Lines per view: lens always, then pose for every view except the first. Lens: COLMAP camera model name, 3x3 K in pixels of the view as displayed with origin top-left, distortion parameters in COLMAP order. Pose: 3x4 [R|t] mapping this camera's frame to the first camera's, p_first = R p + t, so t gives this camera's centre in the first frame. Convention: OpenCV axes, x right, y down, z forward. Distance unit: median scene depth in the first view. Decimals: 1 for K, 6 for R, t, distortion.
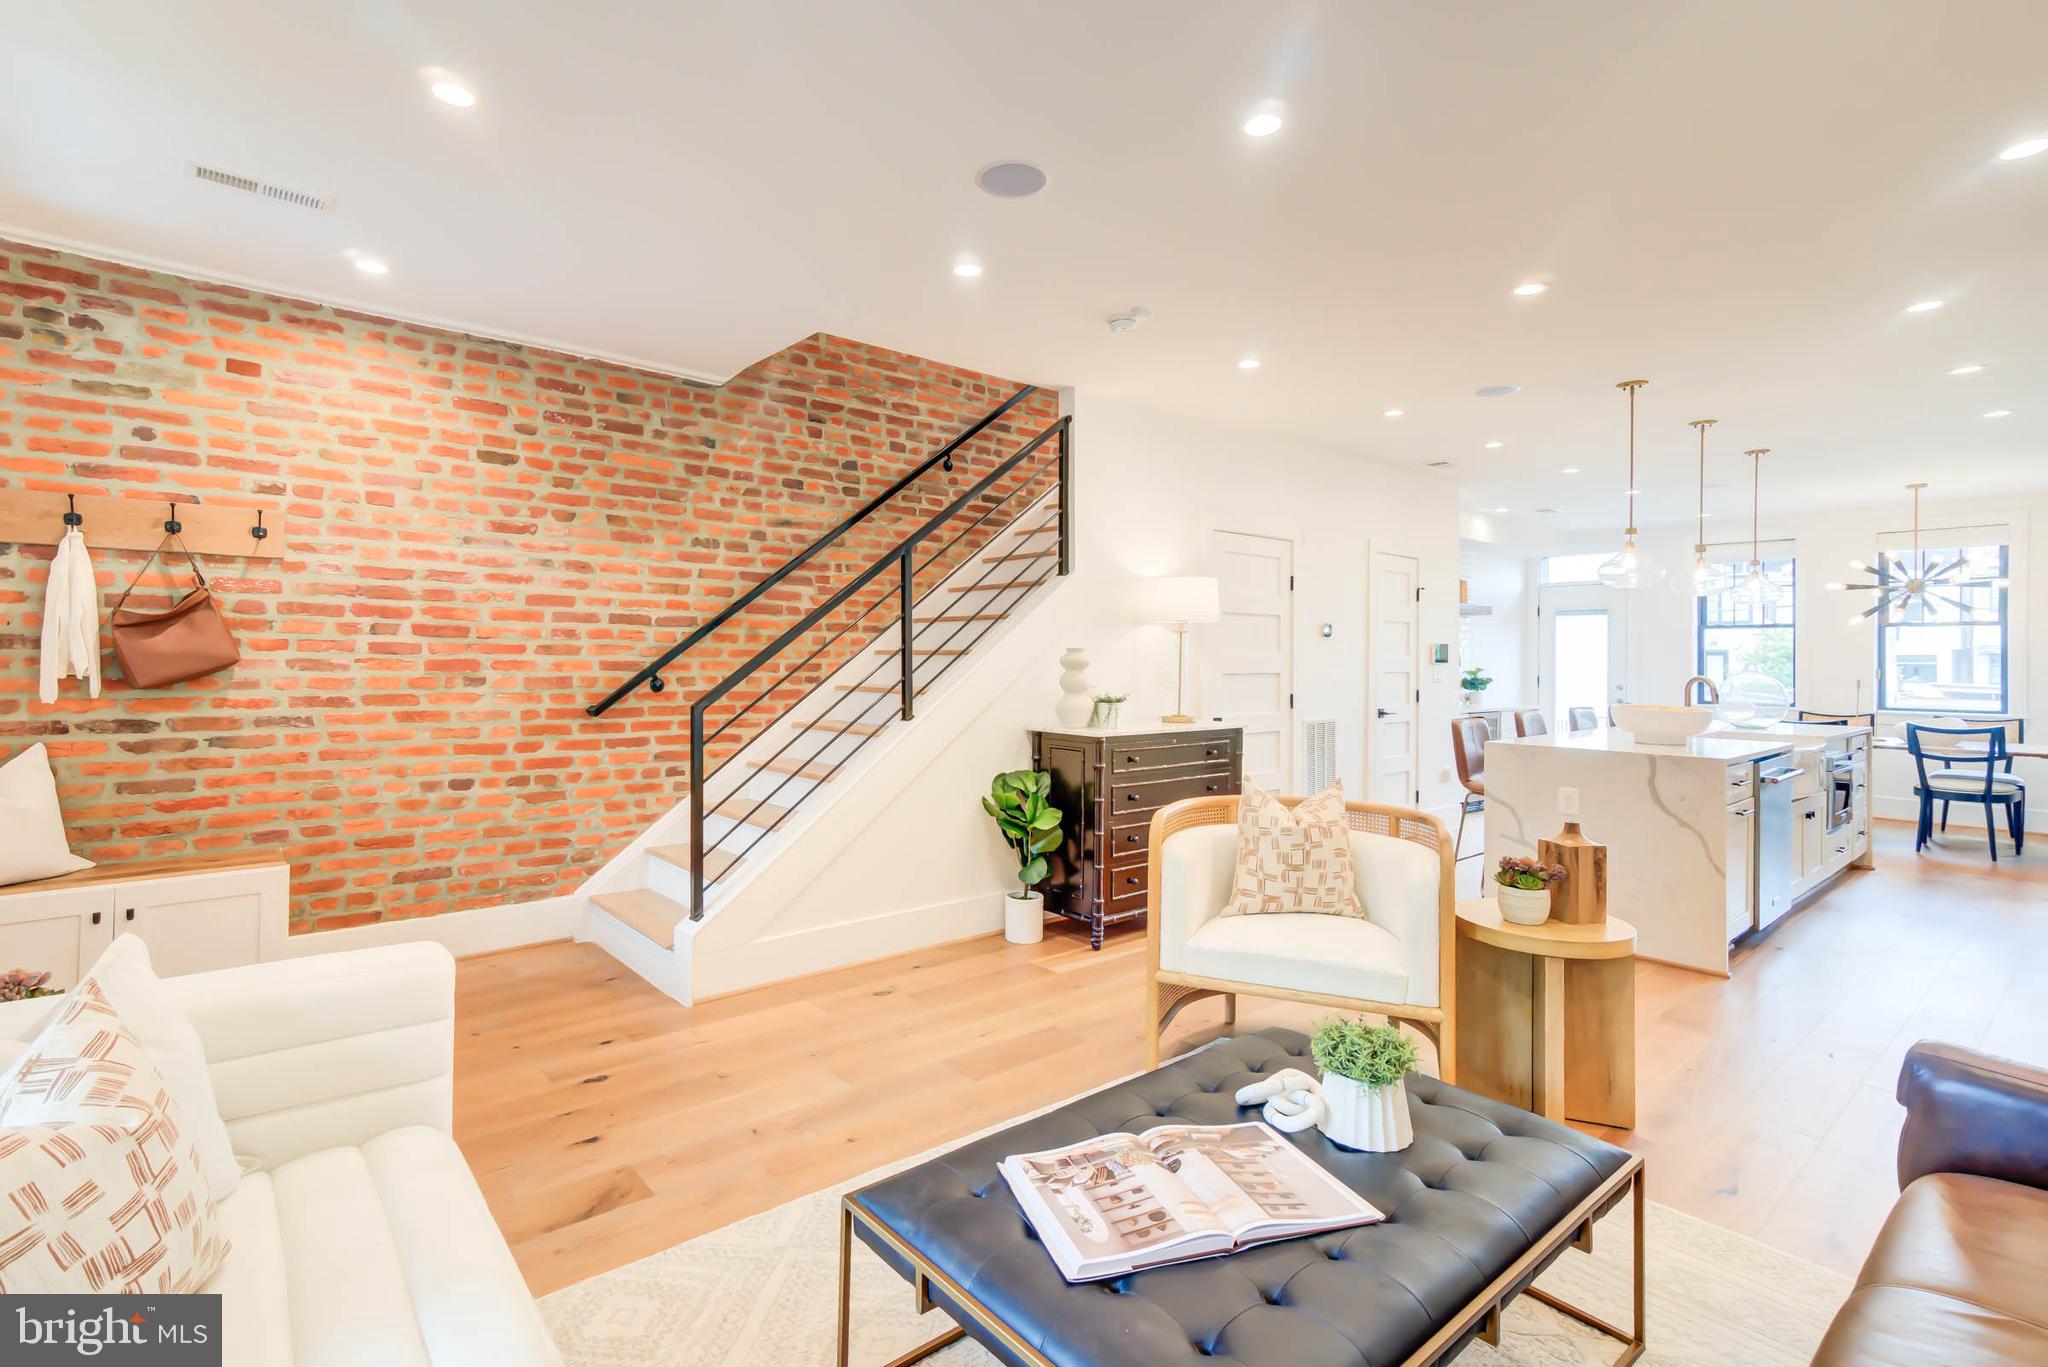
lens RADIAL K [[950.8, 0, 1022.0], [0, 950.8, 656.3], [0, 0, 1]] dist [0.029109, 0.000655]
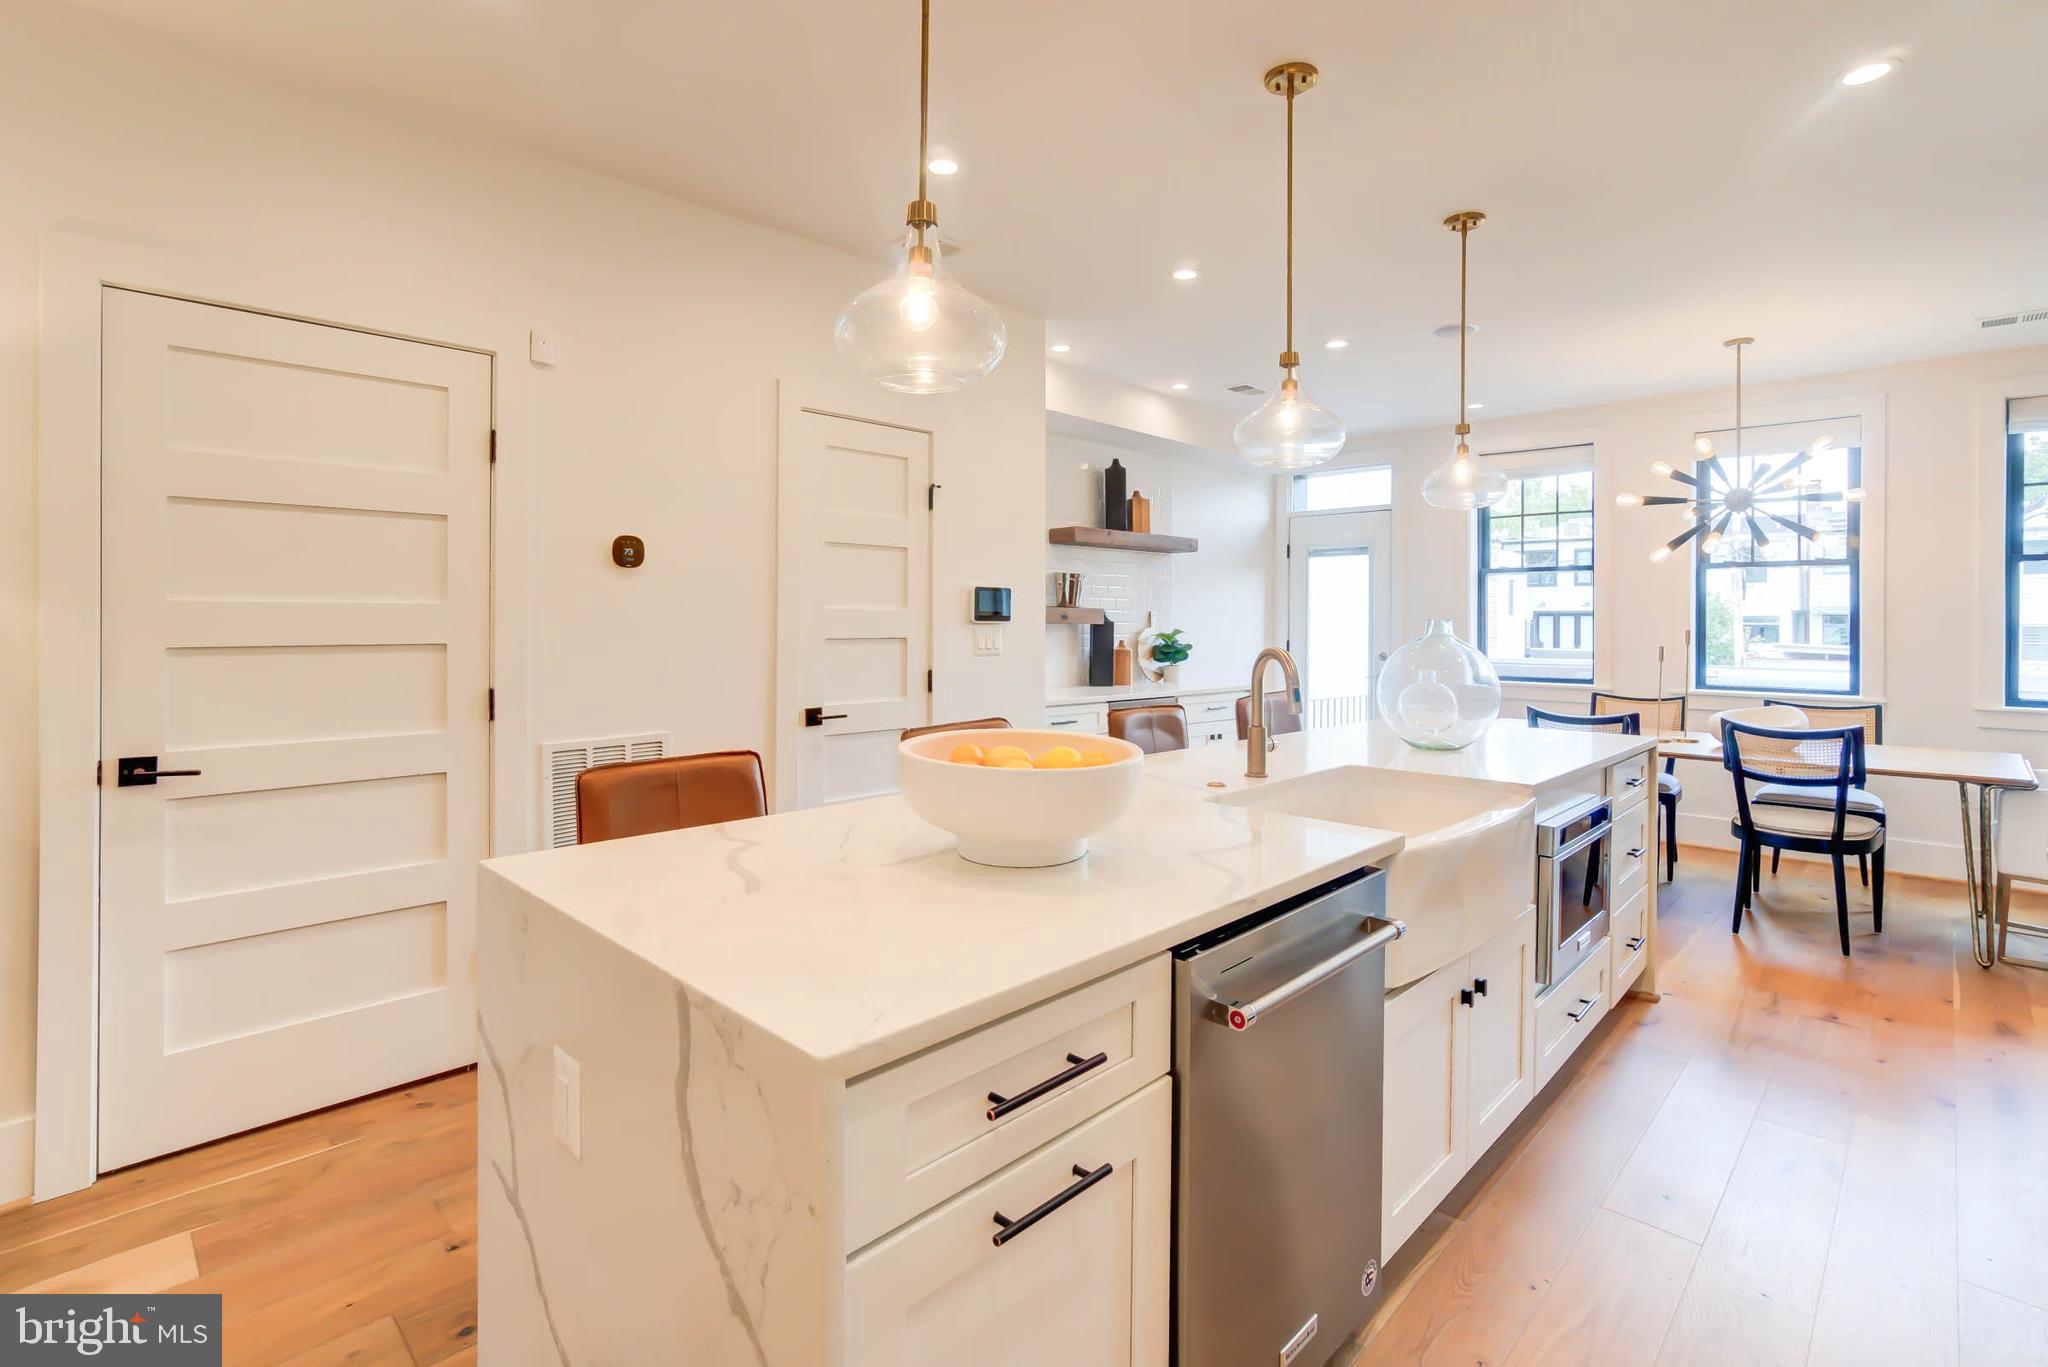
lens RADIAL K [[942.3, 0, 1072.8], [0, 942.3, 619.5], [0, 0, 1]] dist [-0.000565, -0.000004]
pose [[0.994112, -0.000712, 0.108355, 0.439560], [0.000598, 0.999999, 0.001087, 0.006098], [-0.108355, -0.001016, 0.994112, 0.457393]]
